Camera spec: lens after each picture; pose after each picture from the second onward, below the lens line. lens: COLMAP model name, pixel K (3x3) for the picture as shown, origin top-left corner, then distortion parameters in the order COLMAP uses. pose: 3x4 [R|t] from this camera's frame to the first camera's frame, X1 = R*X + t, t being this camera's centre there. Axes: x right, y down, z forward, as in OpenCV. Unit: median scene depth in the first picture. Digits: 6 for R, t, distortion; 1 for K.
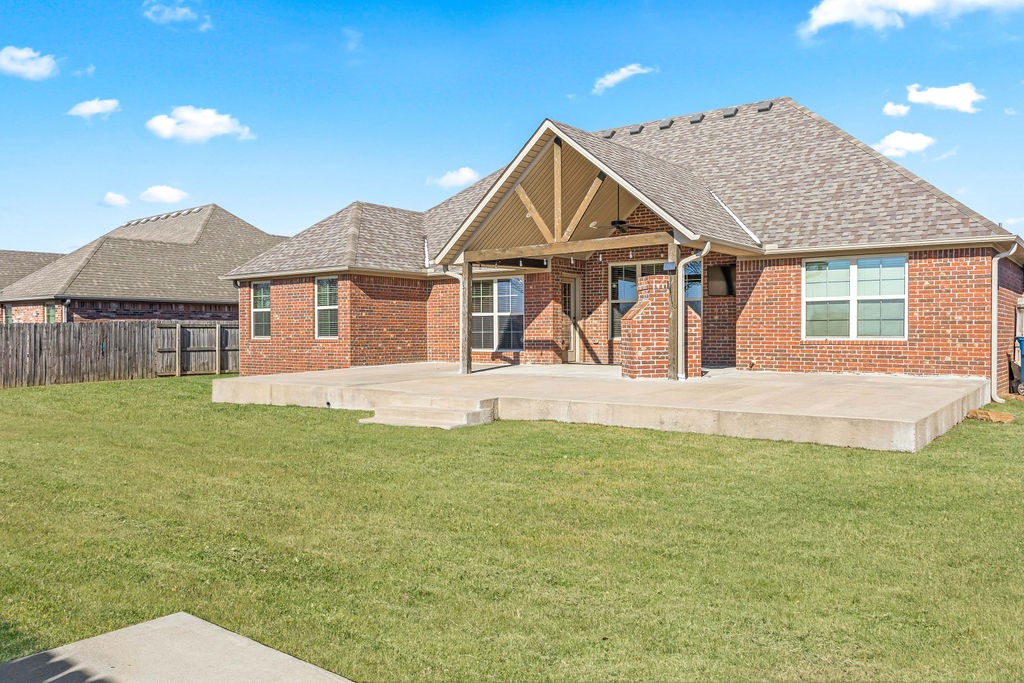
lens RADIAL K [[782.2, 0, 512.0], [0, 782.2, 341.5], [0, 0, 1]] dist [0.000258, -0.000225]
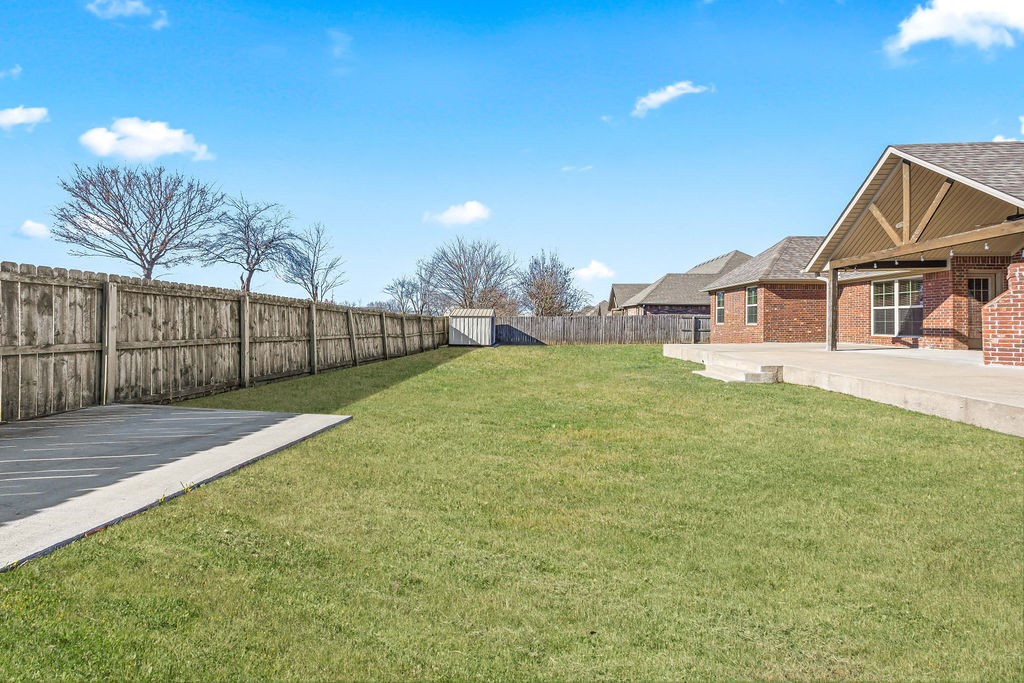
lens RADIAL K [[399.8, 0, 509.5], [0, 399.8, 314.8], [0, 0, 1]] dist [0.000340, 0.000104]
pose [[0.549422, -0.004813, -0.835531, 0.183263], [-0.022150, 0.999548, -0.020323, 0.004410], [0.835251, 0.029673, 0.549067, 0.127825]]
